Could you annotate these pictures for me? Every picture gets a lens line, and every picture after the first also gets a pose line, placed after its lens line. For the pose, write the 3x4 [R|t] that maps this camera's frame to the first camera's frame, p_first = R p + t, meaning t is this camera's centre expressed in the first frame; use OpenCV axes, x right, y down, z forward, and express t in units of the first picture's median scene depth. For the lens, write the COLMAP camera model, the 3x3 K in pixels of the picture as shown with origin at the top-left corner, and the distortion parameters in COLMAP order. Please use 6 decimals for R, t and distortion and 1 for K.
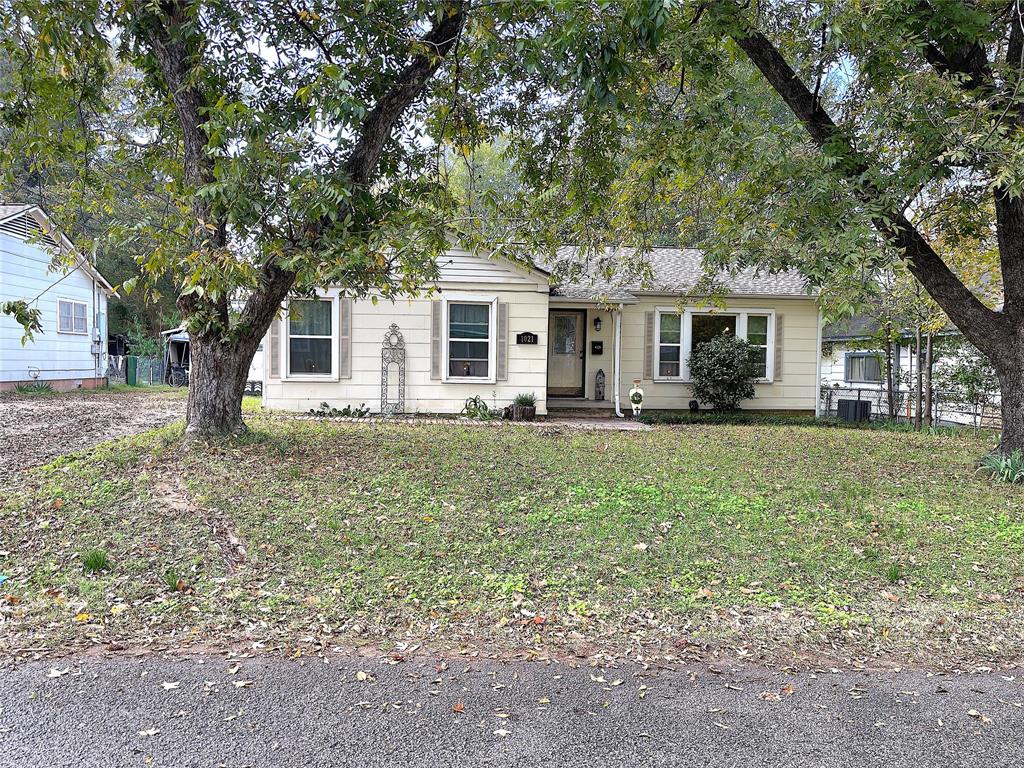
lens RADIAL K [[778.4, 0, 503.3], [0, 778.4, 382.0], [0, 0, 1]] dist [0.062193, -0.082721]
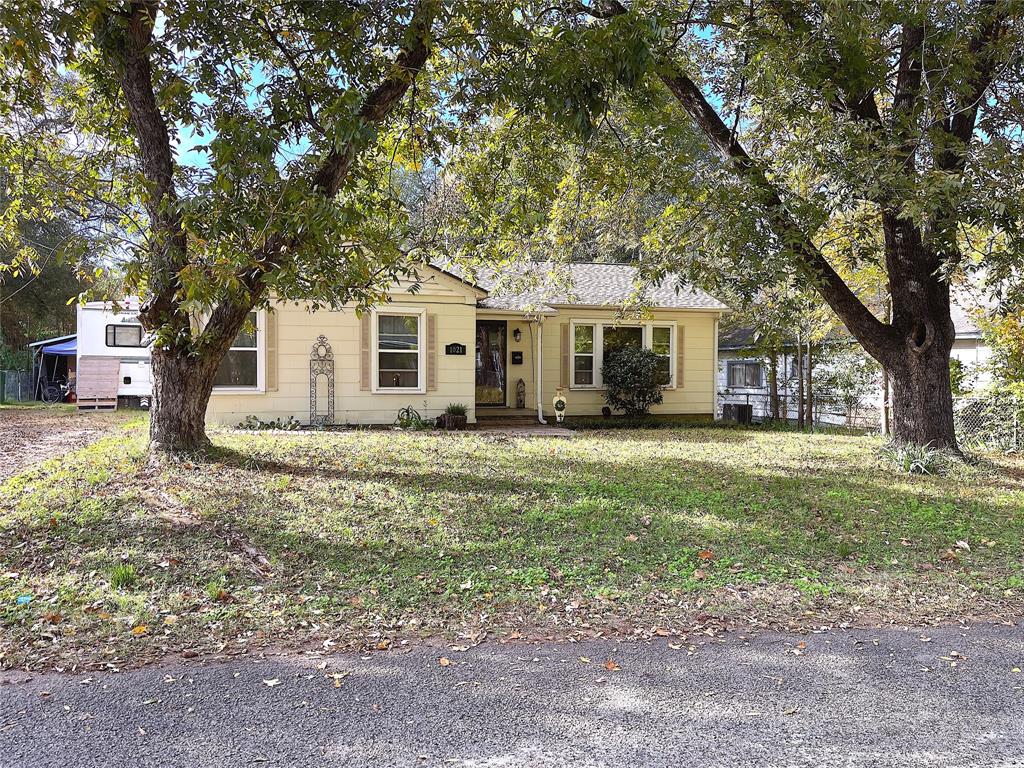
lens RADIAL K [[778.4, 0, 516.2], [0, 778.4, 384.2], [0, 0, 1]] dist [0.062193, -0.082721]
pose [[0.984616, -0.013174, 0.174234, -0.098242], [0.014880, 0.999853, -0.008490, 0.000038], [-0.174096, 0.010952, 0.984668, -0.034014]]
